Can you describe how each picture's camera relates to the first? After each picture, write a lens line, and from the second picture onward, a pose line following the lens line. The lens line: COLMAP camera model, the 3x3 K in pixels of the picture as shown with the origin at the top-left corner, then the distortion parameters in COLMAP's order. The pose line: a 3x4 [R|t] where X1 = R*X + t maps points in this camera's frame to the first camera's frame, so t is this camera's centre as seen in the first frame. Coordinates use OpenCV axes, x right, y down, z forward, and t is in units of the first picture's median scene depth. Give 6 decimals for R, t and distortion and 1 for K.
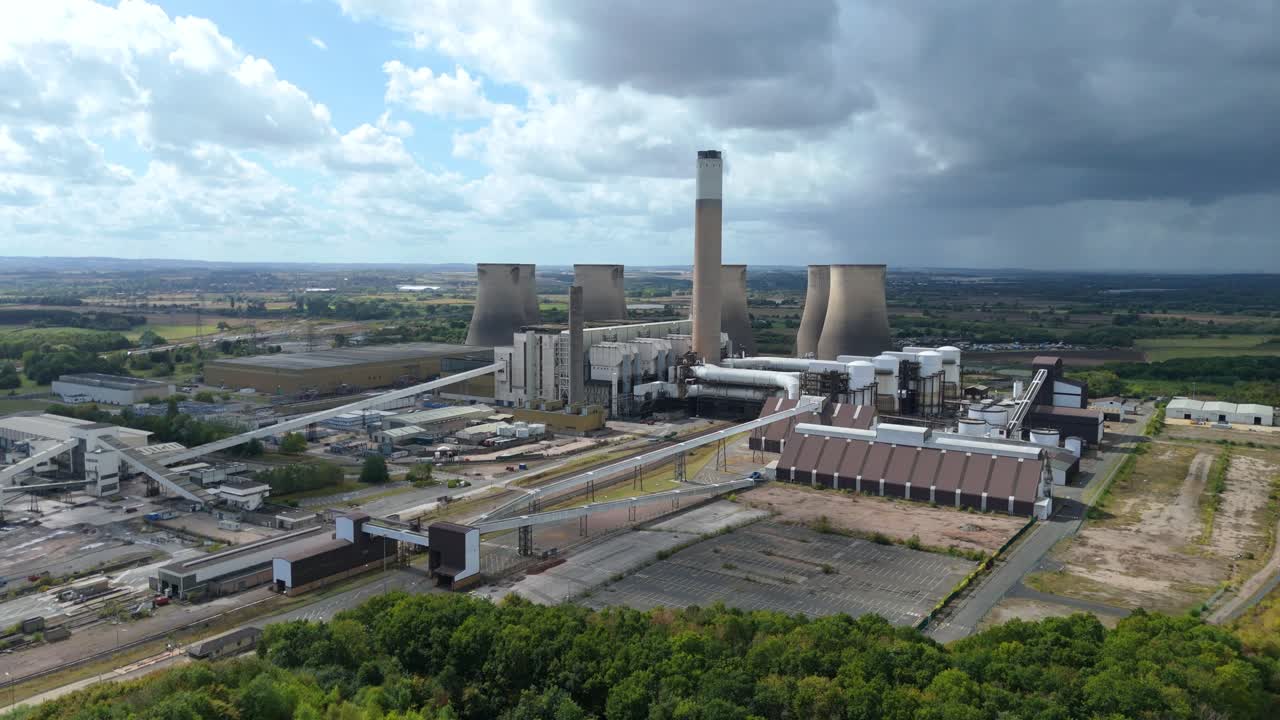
lens RADIAL K [[984.0, 0, 641.7], [0, 984.0, 366.7], [0, 0, 1]] dist [0.101389, -0.120032]
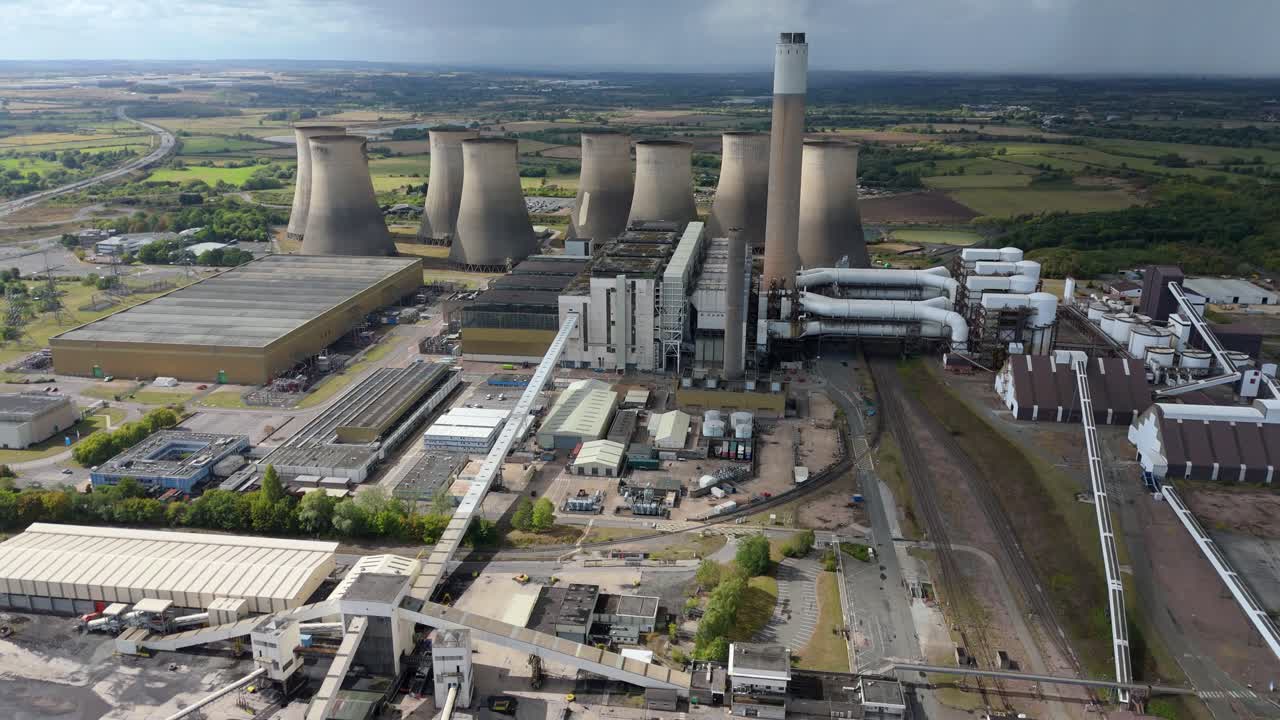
lens RADIAL K [[984.0, 0, 641.7], [0, 984.0, 366.7], [0, 0, 1]] dist [0.101389, -0.120032]
pose [[0.901950, -0.136896, 0.409567, -0.439350], [0.051443, 0.975731, 0.212845, -0.134836], [-0.428765, -0.170906, 0.887103, 0.283957]]
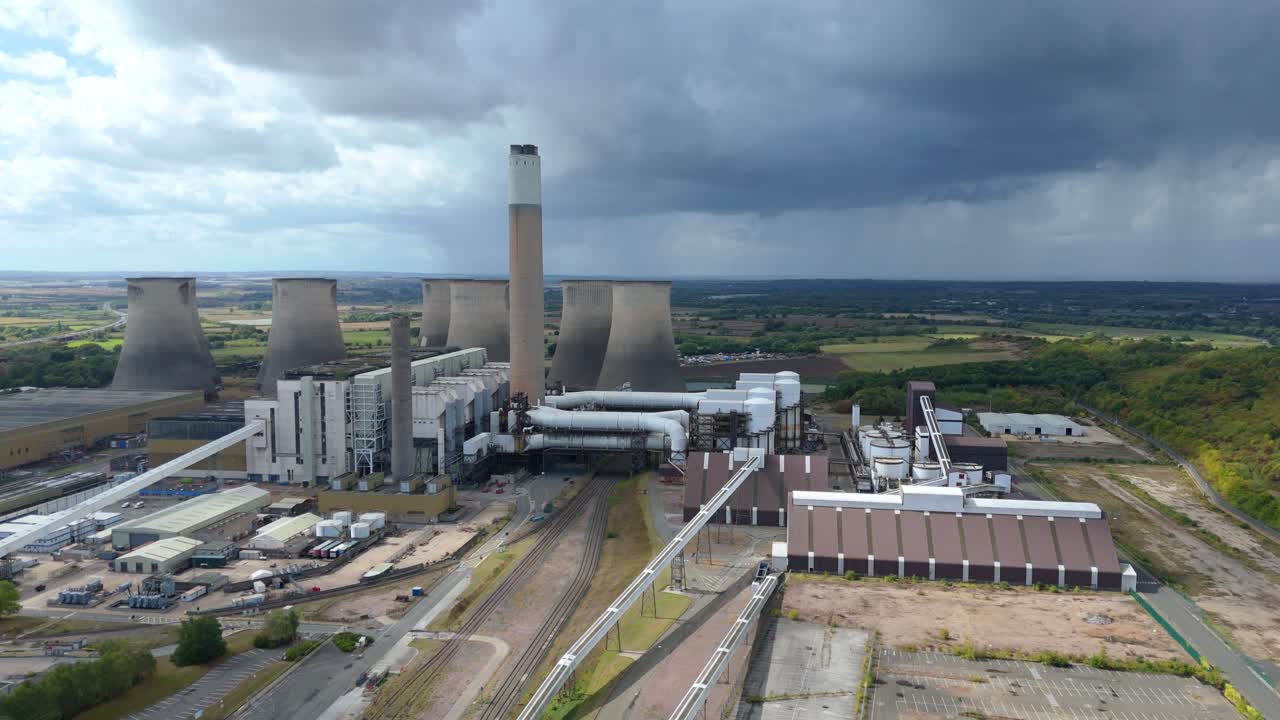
lens RADIAL K [[984.0, 0, 641.7], [0, 984.0, 366.7], [0, 0, 1]] dist [0.101389, -0.120032]
pose [[0.910879, -0.047643, 0.409914, -0.191374], [0.048014, 0.998802, 0.009395, -0.039644], [-0.409871, 0.011124, 0.912076, 0.234216]]
